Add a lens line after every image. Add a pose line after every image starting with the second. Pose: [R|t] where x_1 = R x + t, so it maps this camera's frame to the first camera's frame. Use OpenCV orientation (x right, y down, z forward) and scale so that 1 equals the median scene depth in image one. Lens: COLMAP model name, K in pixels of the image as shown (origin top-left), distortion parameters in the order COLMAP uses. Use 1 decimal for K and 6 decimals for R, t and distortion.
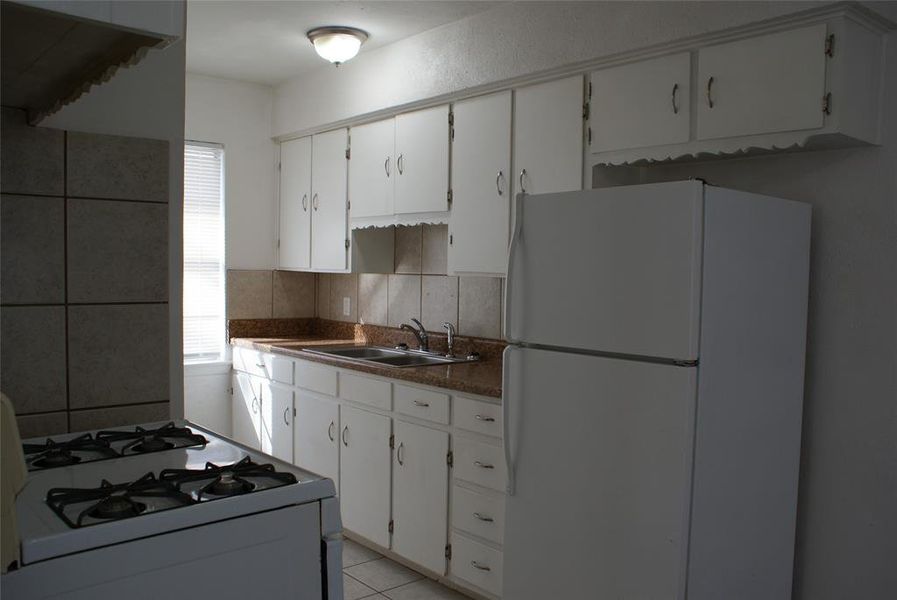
lens RADIAL K [[761.2, 0, 449.4], [0, 761.2, 315.2], [0, 0, 1]] dist [-0.110541, -0.001345]
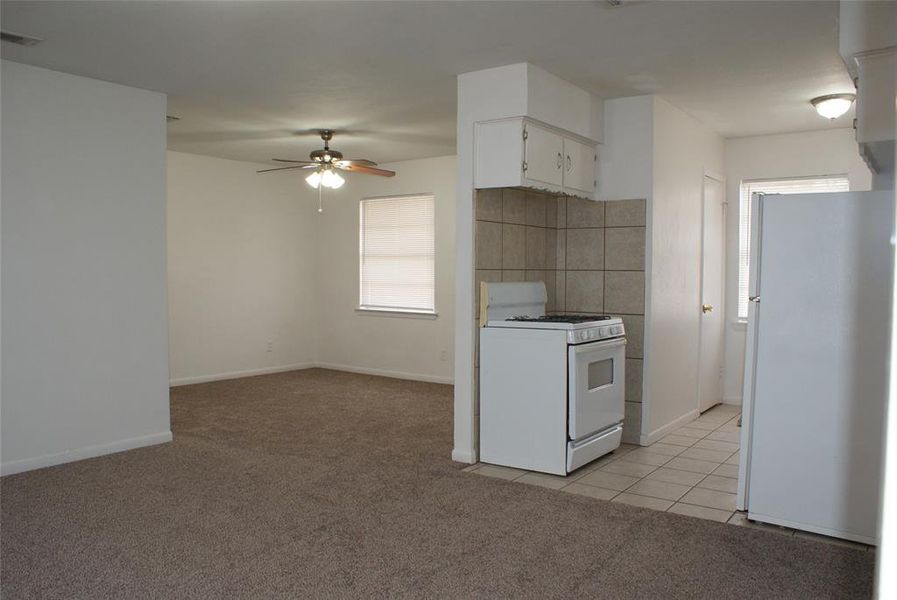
lens RADIAL K [[705.3, 0, 445.2], [0, 705.3, 311.9], [0, 0, 1]] dist [-0.159828, 0.140907]
pose [[0.221227, 0.041072, -0.974357, 0.897264], [-0.059946, 0.997796, 0.028449, 0.048293], [0.973378, 0.052115, 0.223201, -0.021714]]
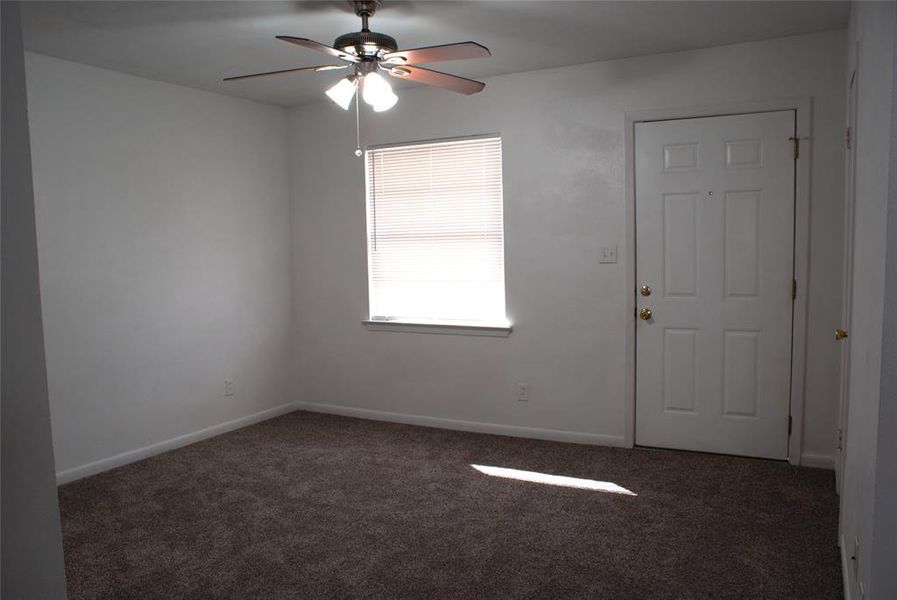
lens RADIAL K [[705.3, 0, 445.2], [0, 705.3, 311.9], [0, 0, 1]] dist [-0.159828, 0.140907]
pose [[0.355779, 0.064476, -0.932343, 0.088222], [-0.026140, 0.997914, 0.059036, 0.014195], [0.934204, 0.003368, 0.356722, -0.145961]]
